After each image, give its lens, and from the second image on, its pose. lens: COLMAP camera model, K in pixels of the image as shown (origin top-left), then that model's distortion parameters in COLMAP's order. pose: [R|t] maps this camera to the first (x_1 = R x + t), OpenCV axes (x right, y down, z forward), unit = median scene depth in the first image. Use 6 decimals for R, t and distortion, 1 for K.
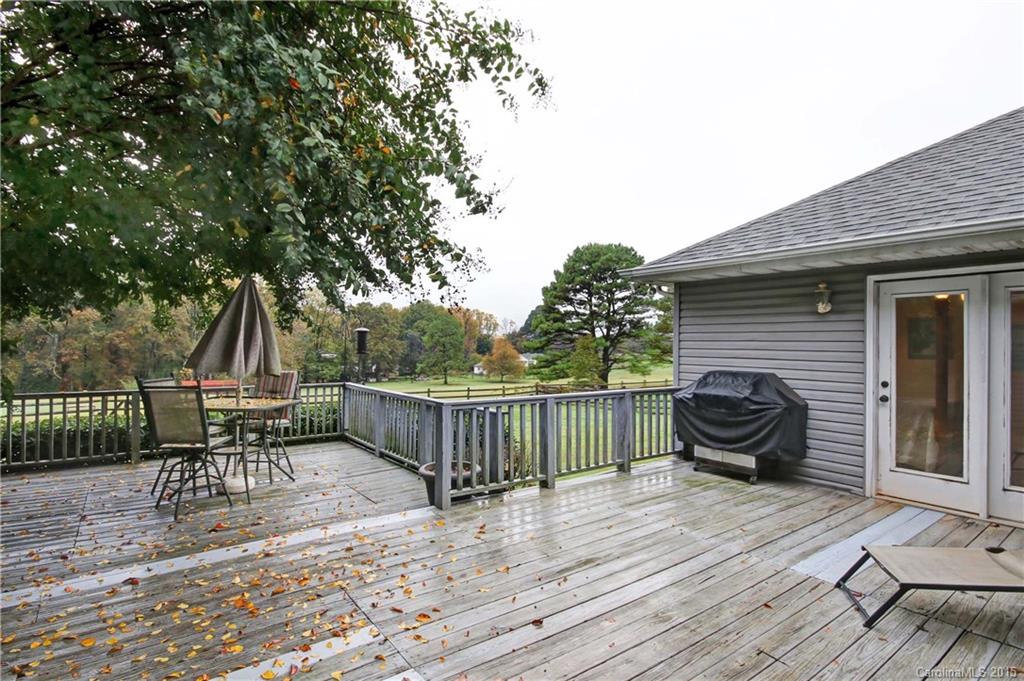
lens RADIAL K [[515.6, 0, 514.0], [0, 515.6, 340.5], [0, 0, 1]] dist [0.017950, -0.000123]
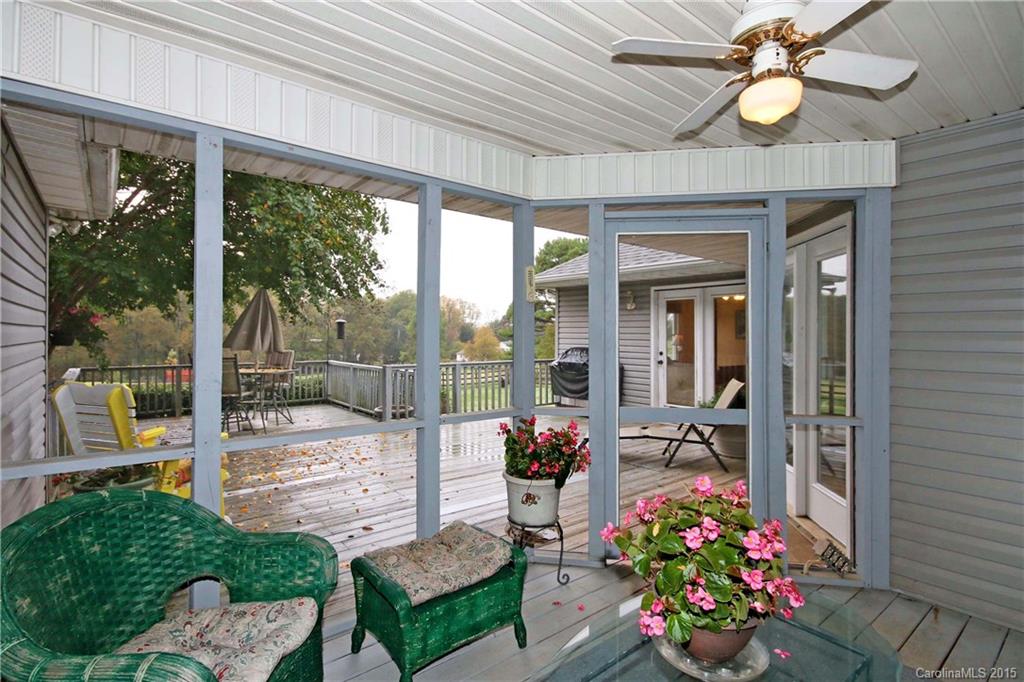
lens RADIAL K [[515.6, 0, 512.1], [0, 515.6, 338.4], [0, 0, 1]] dist [0.017950, -0.000123]
pose [[0.999730, -0.007242, 0.022085, 0.143290], [0.006826, 0.999799, 0.018856, 0.002302], [-0.022217, -0.018700, 0.999578, -0.411790]]
